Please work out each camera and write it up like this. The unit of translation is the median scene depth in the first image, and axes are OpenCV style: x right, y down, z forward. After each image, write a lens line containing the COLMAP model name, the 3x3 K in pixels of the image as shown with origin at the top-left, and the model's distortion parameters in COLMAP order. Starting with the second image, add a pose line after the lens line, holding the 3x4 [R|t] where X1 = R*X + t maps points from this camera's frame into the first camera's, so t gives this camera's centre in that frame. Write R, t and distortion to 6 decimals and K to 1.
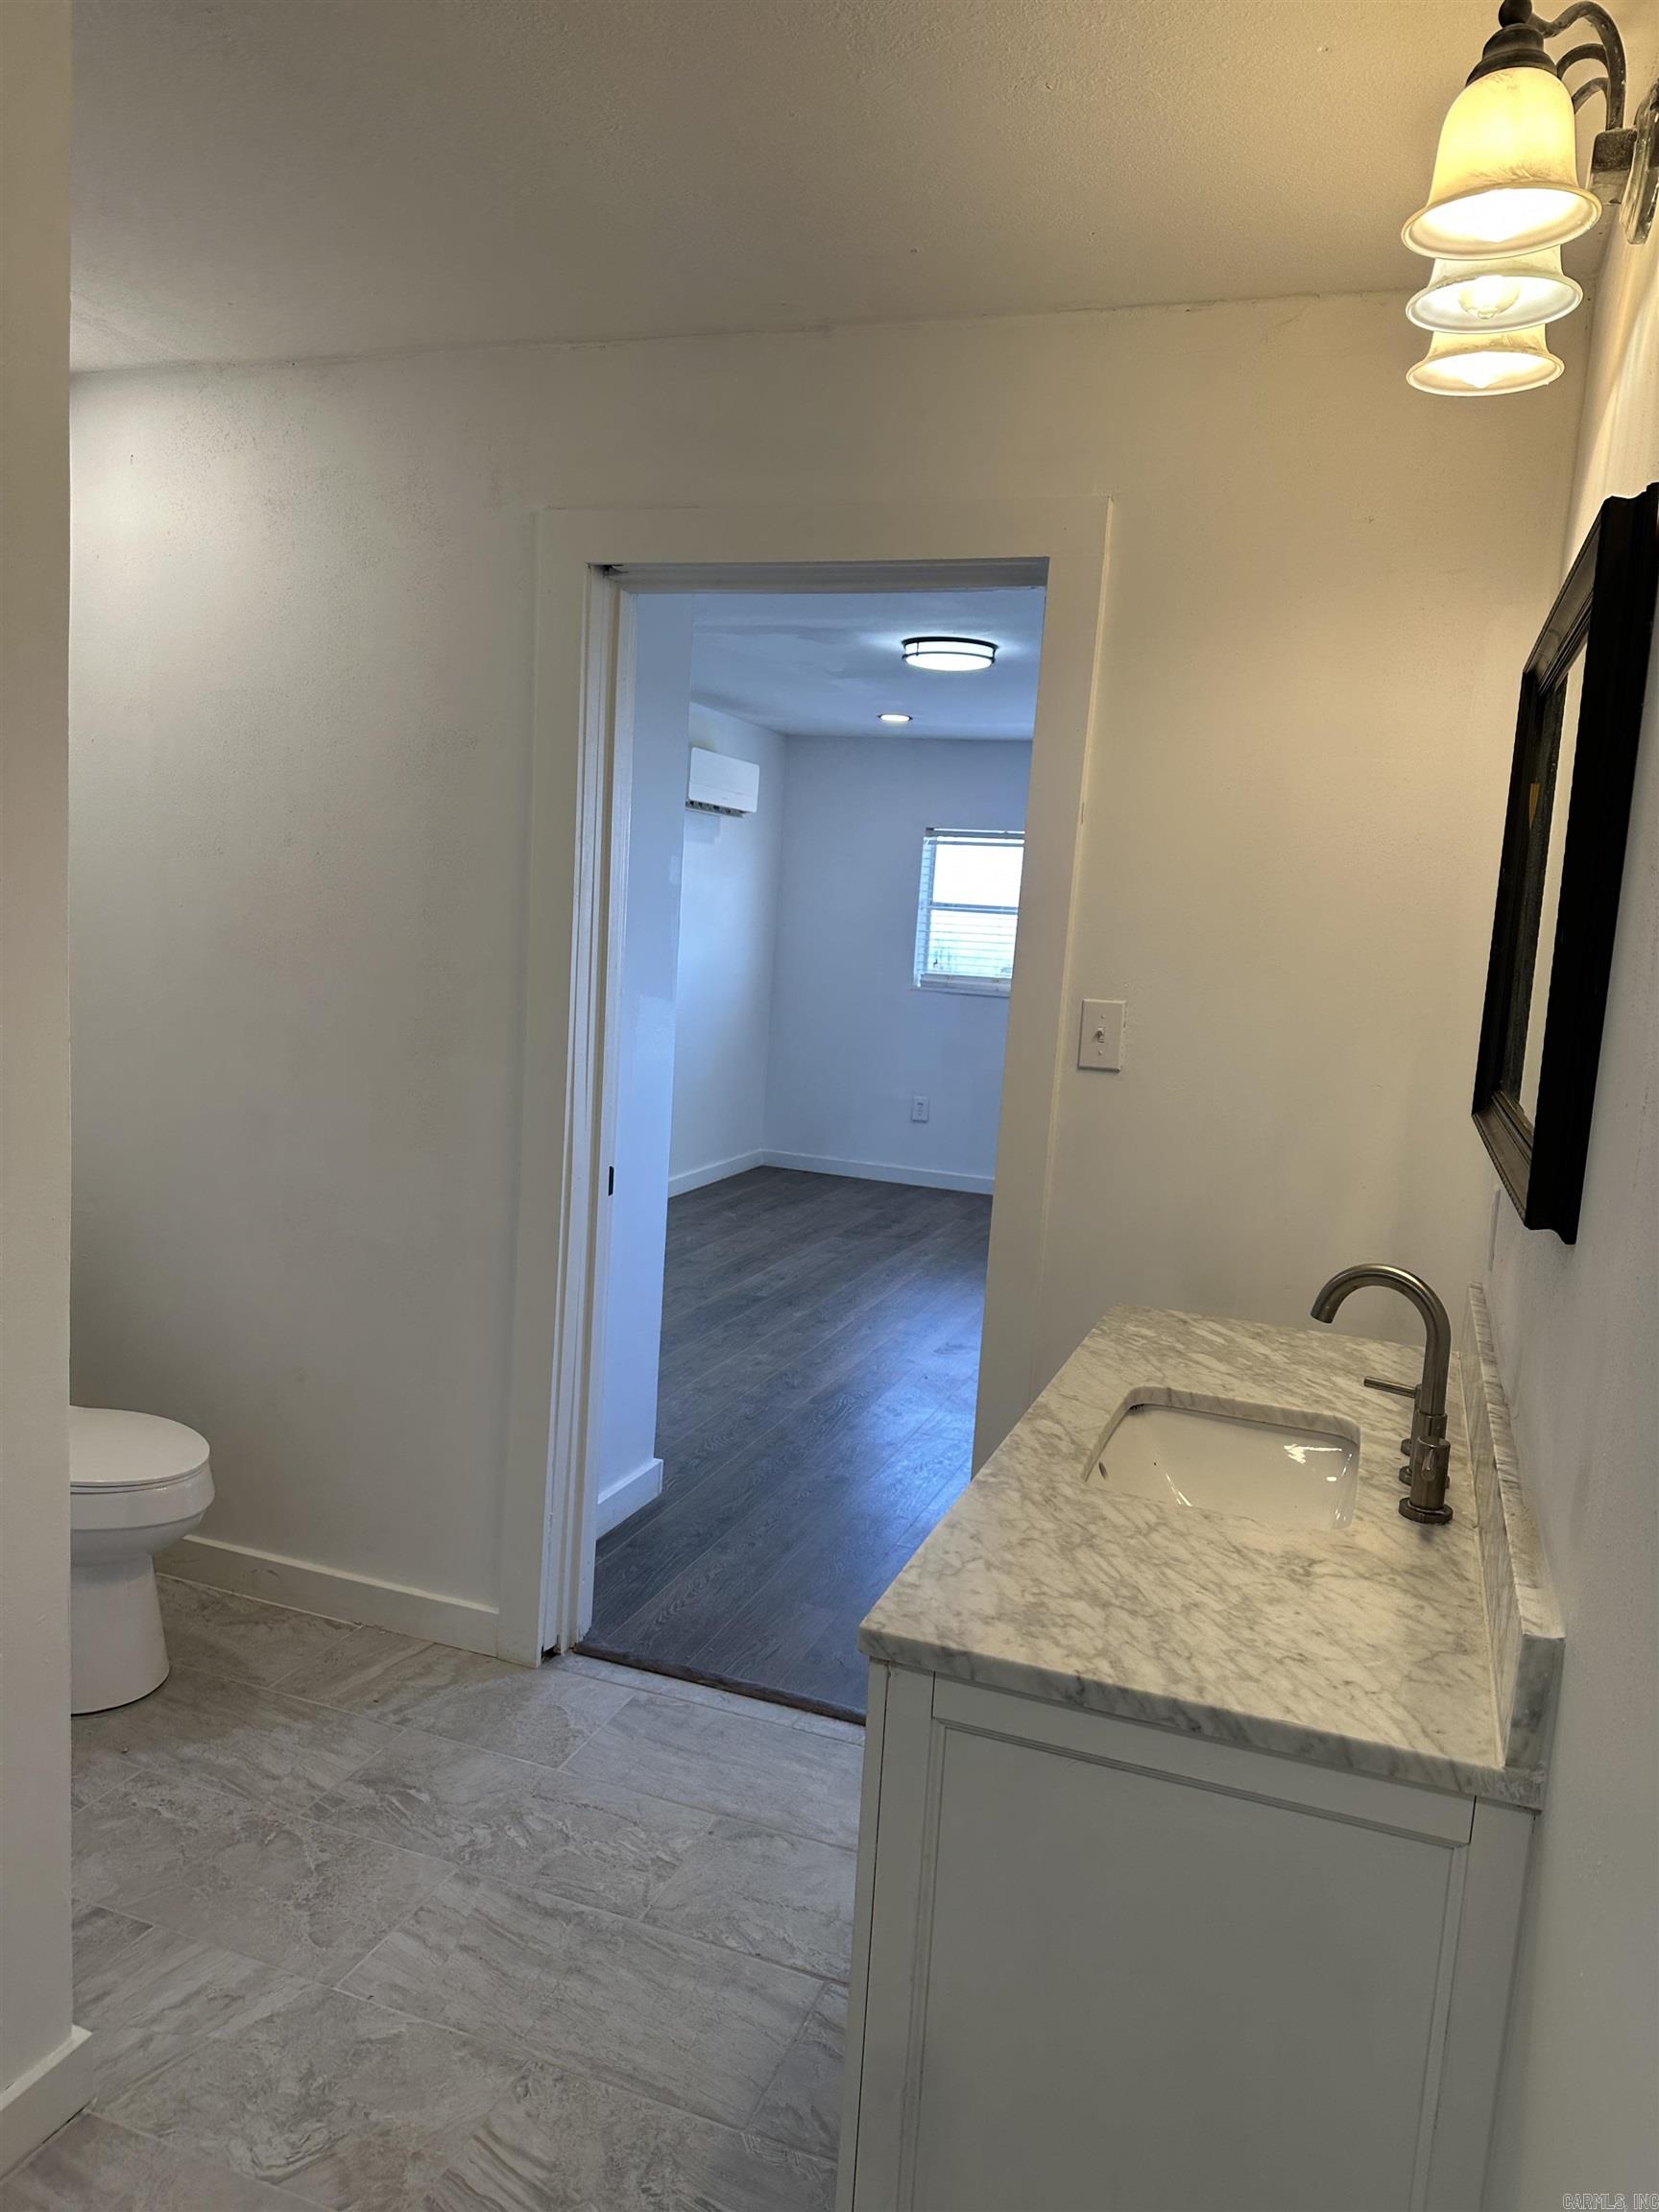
lens RADIAL K [[1561.2, 0, 829.5], [0, 1561.2, 1106.0], [0, 0, 1]] dist [0.090260, -0.131653]
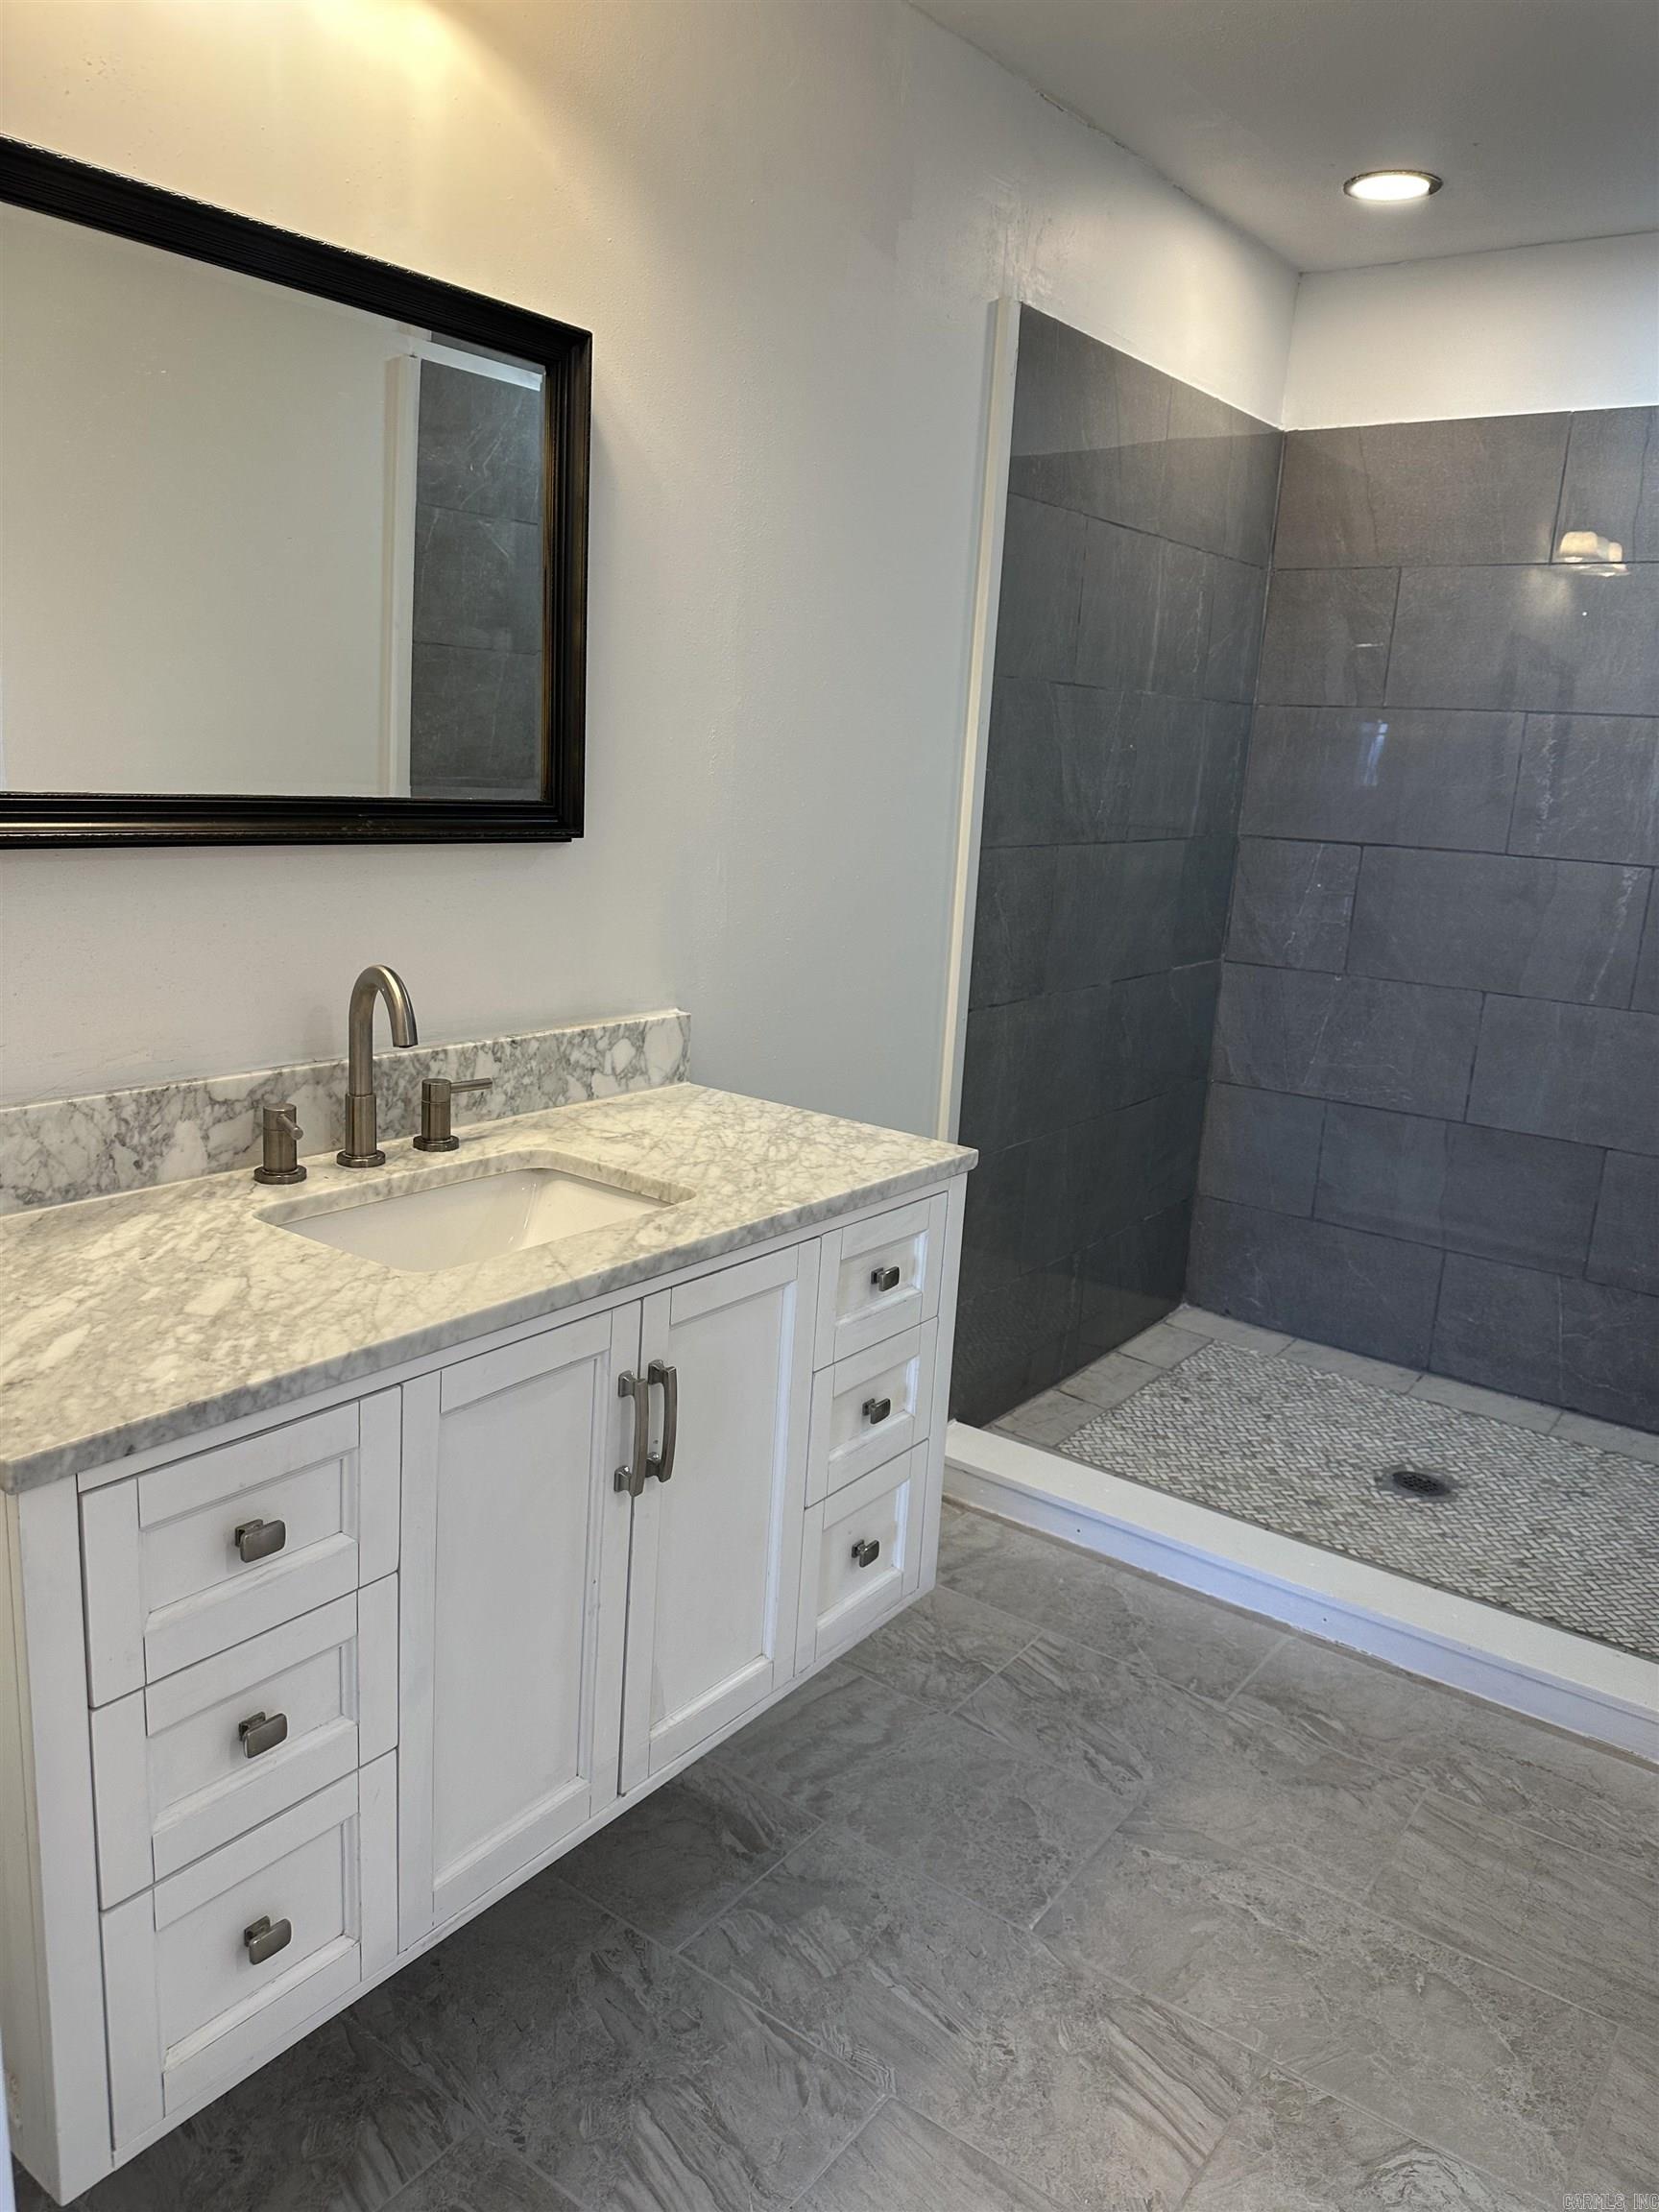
lens RADIAL K [[1561.2, 0, 829.5], [0, 1561.2, 1106.0], [0, 0, 1]] dist [0.090260, -0.131653]
pose [[-0.954560, -0.171840, 0.243487, -0.142098], [-0.078801, 0.933478, 0.349870, -0.160809], [-0.287412, 0.314784, -0.904602, 1.650414]]
